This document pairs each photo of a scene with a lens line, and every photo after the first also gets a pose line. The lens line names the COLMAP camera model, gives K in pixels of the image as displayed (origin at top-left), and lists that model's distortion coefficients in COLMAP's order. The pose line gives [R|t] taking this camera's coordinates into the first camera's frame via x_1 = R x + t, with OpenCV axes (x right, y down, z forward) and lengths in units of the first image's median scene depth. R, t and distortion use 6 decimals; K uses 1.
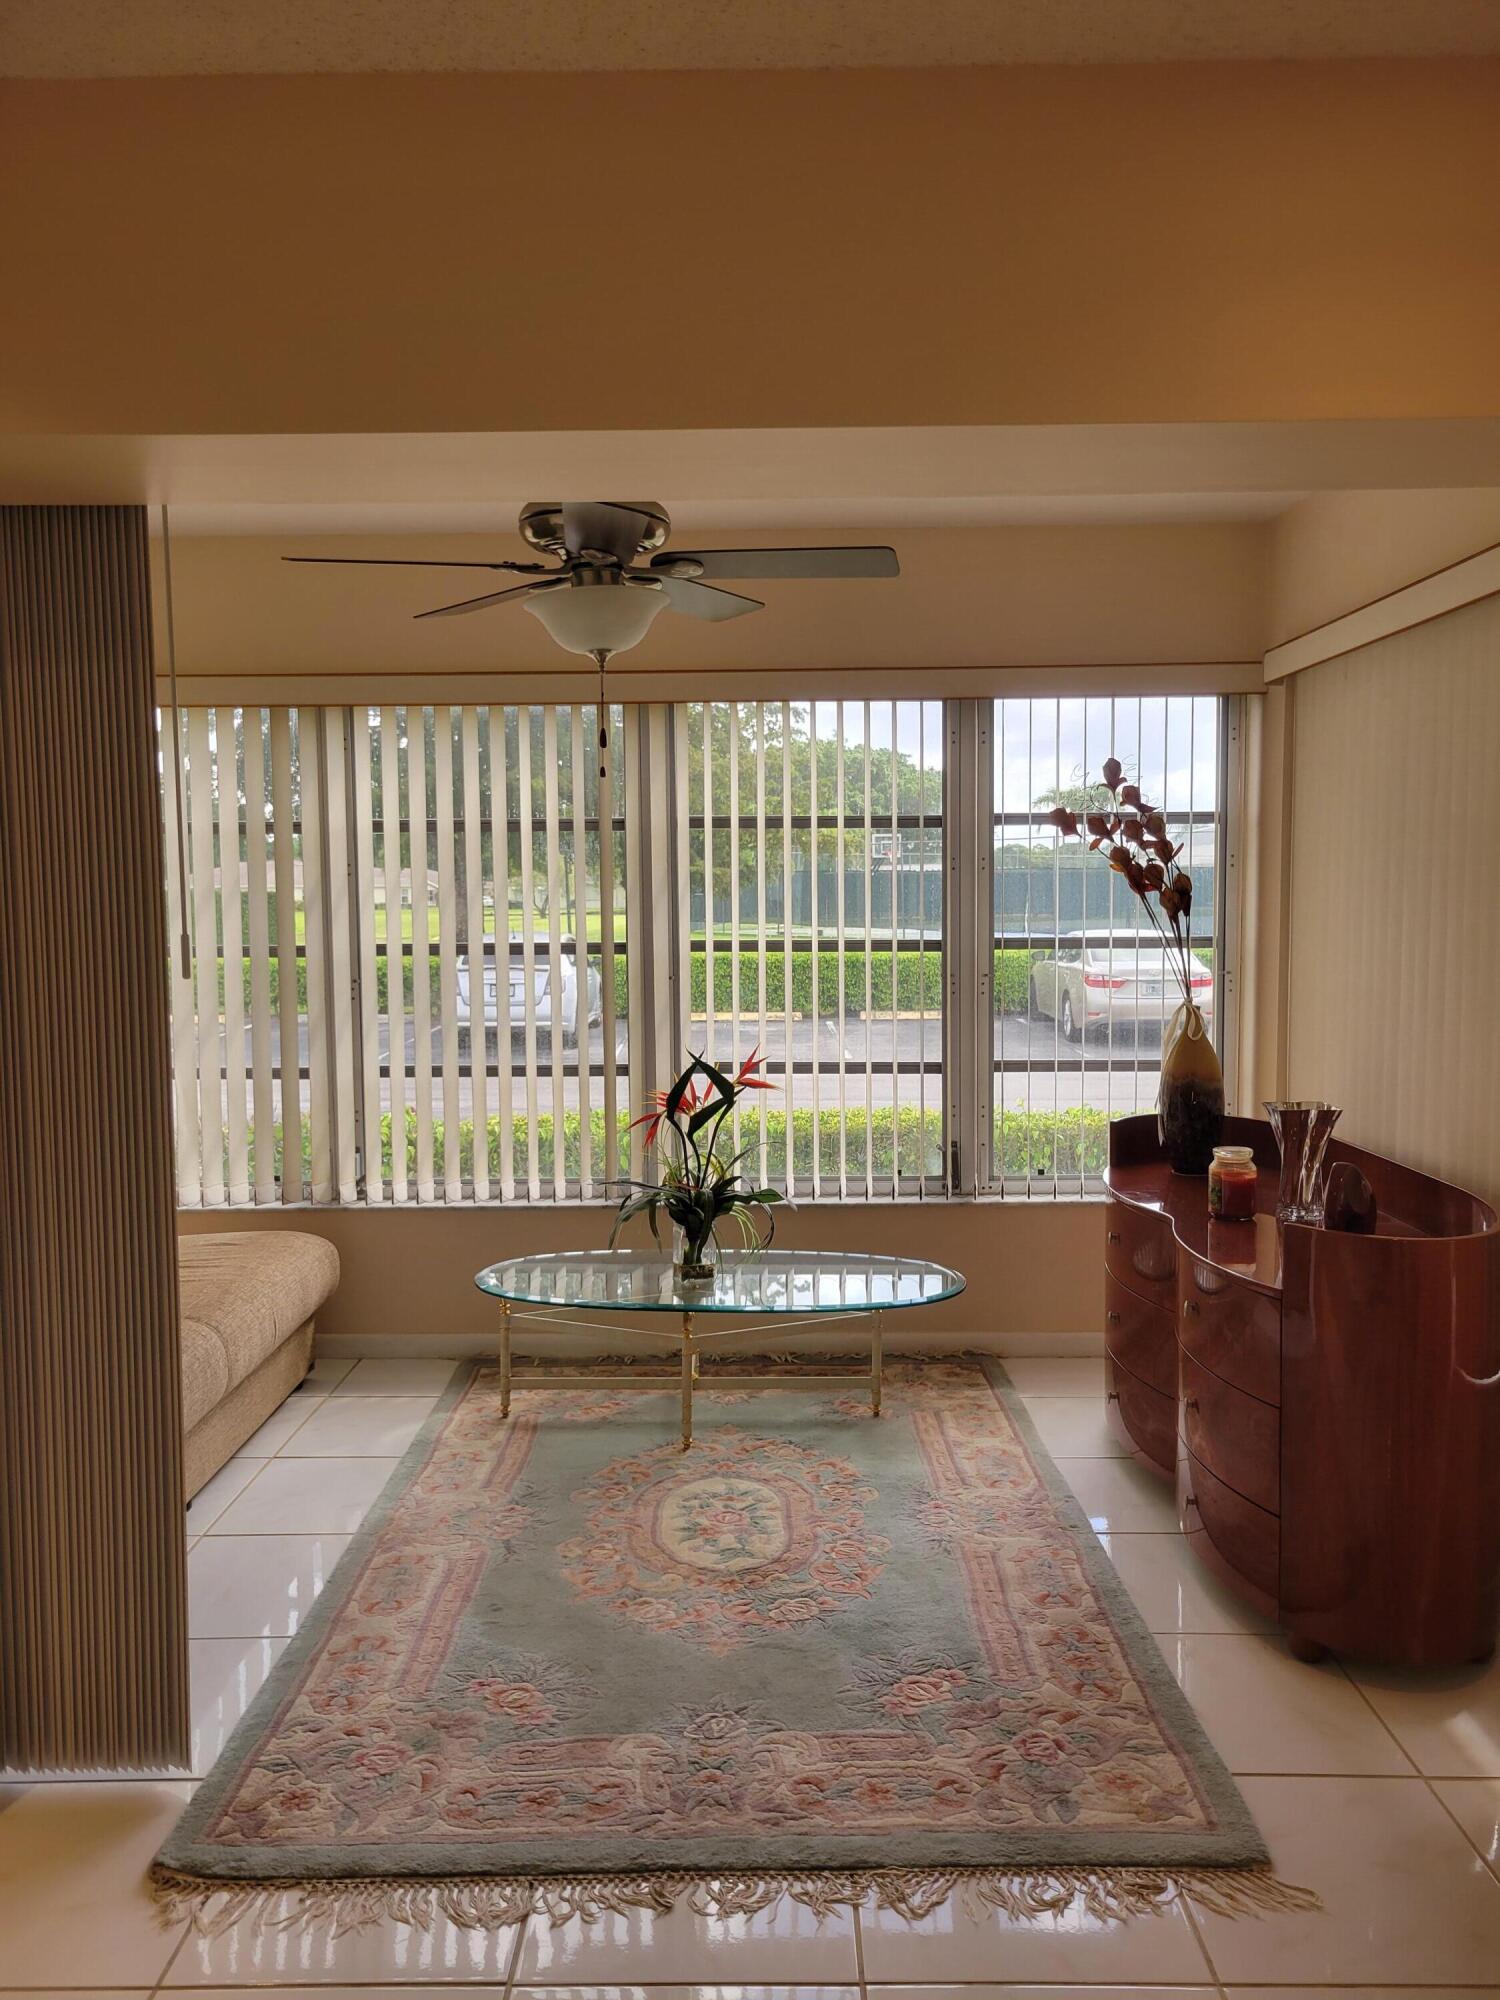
lens RADIAL K [[1497.2, 0, 742.7], [0, 1497.2, 1014.1], [0, 0, 1]] dist [0.036336, -0.001197]
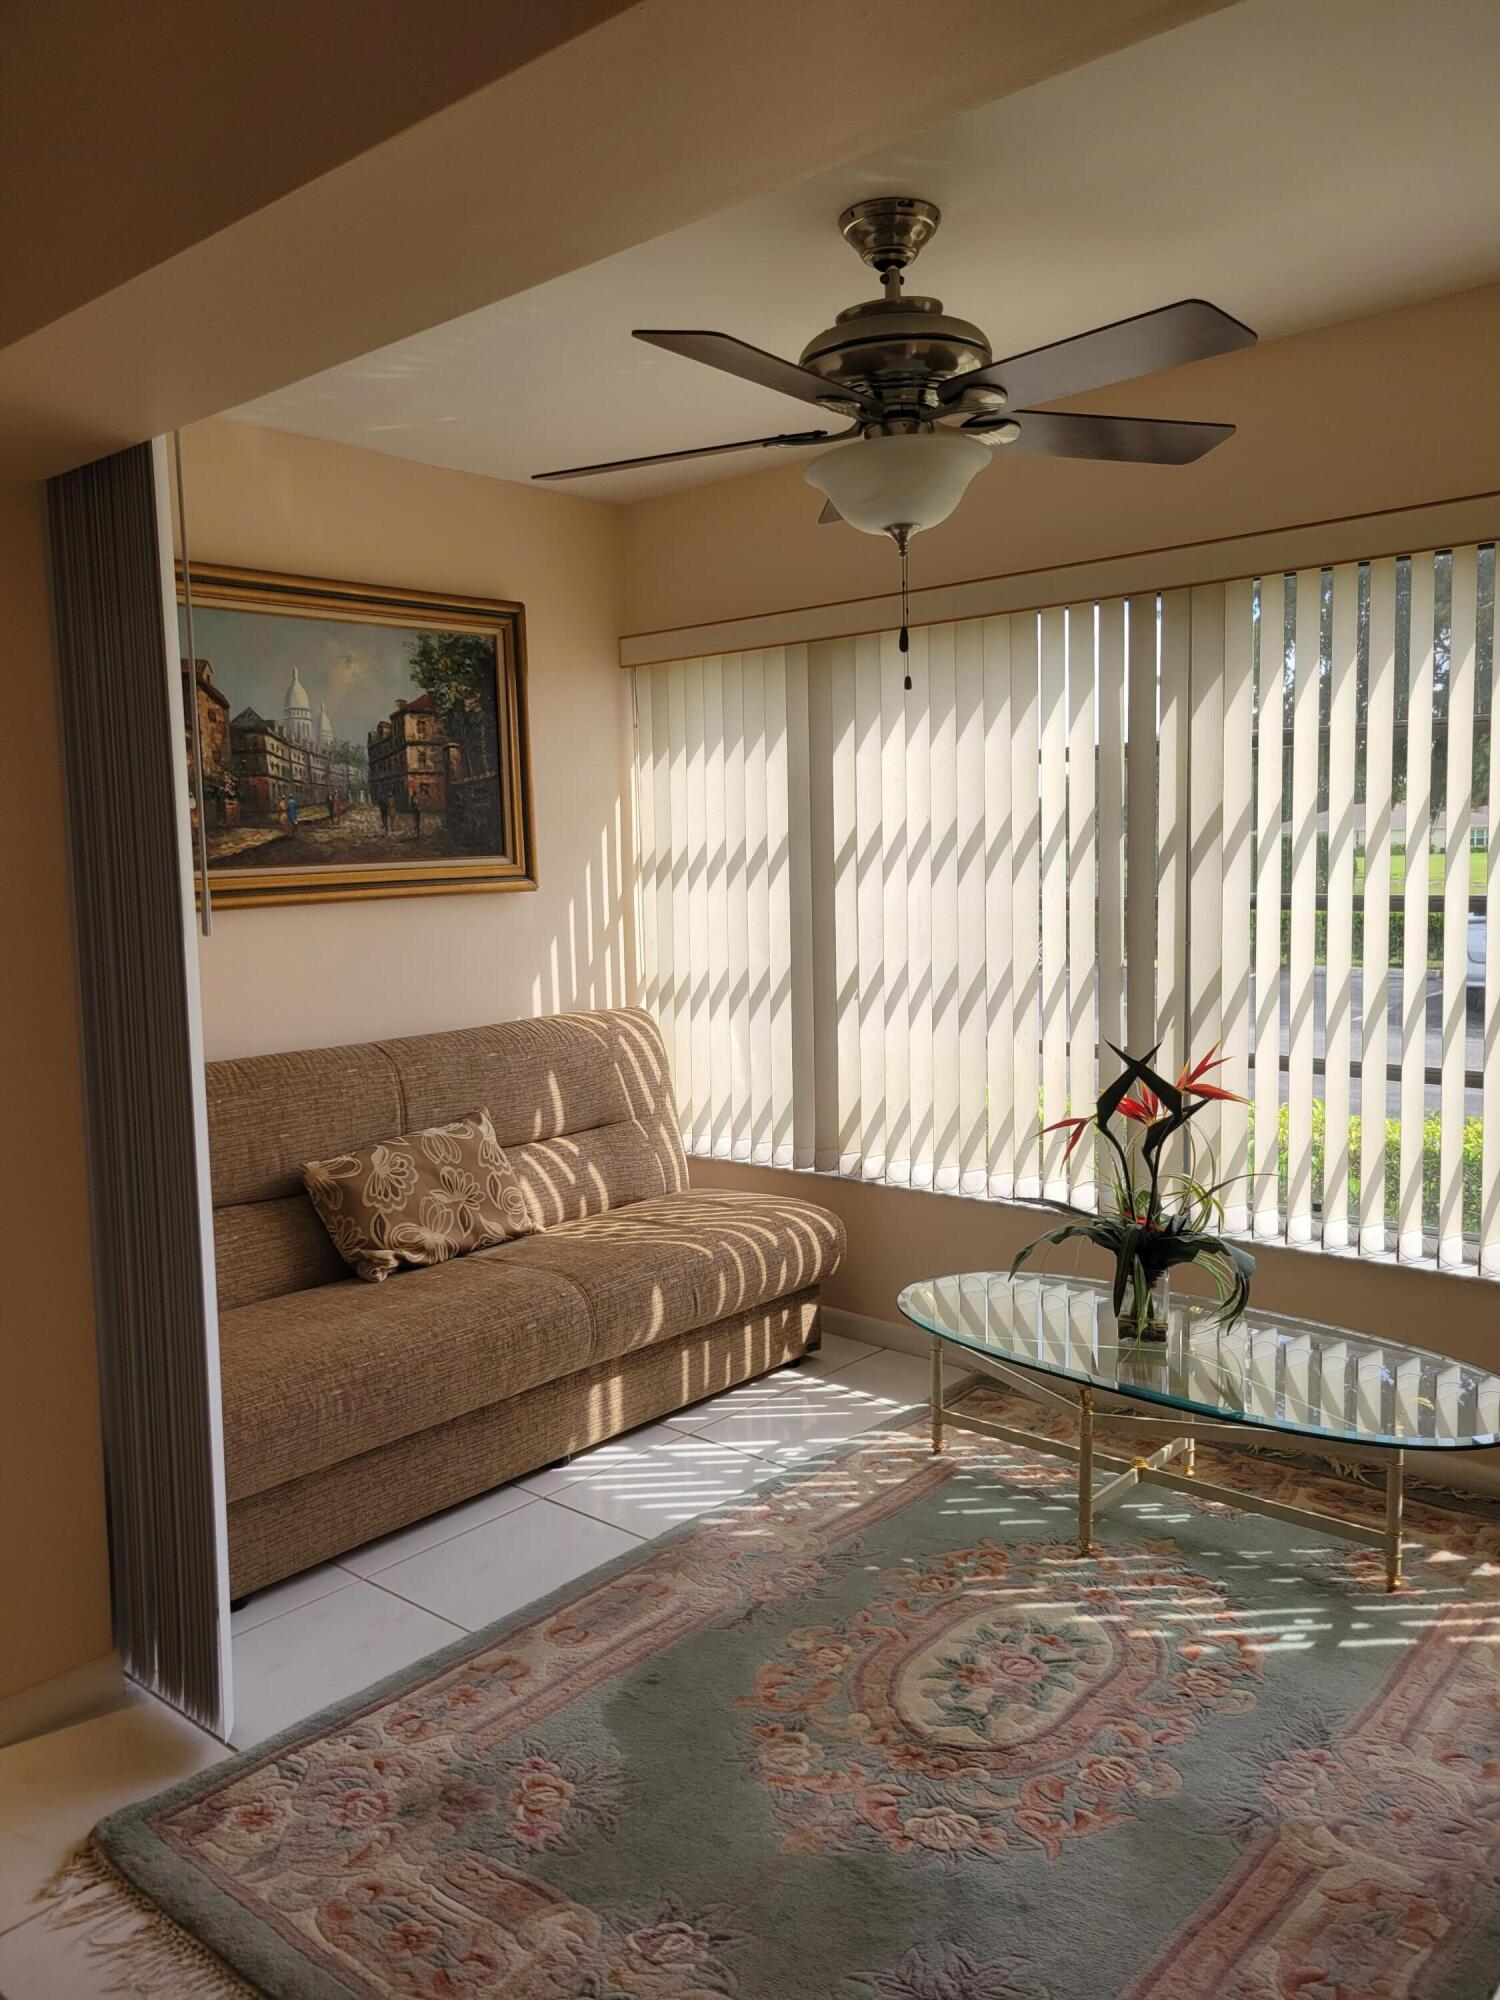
lens RADIAL K [[1489.5, 0, 750.0], [0, 1489.5, 1000.0], [0, 0, 1]] dist [0.090391, -0.085948]
pose [[0.762108, 0.056547, -0.644976, 0.375563], [-0.037460, 0.998361, 0.043267, -0.026961], [0.646365, -0.008813, 0.762977, 0.354888]]
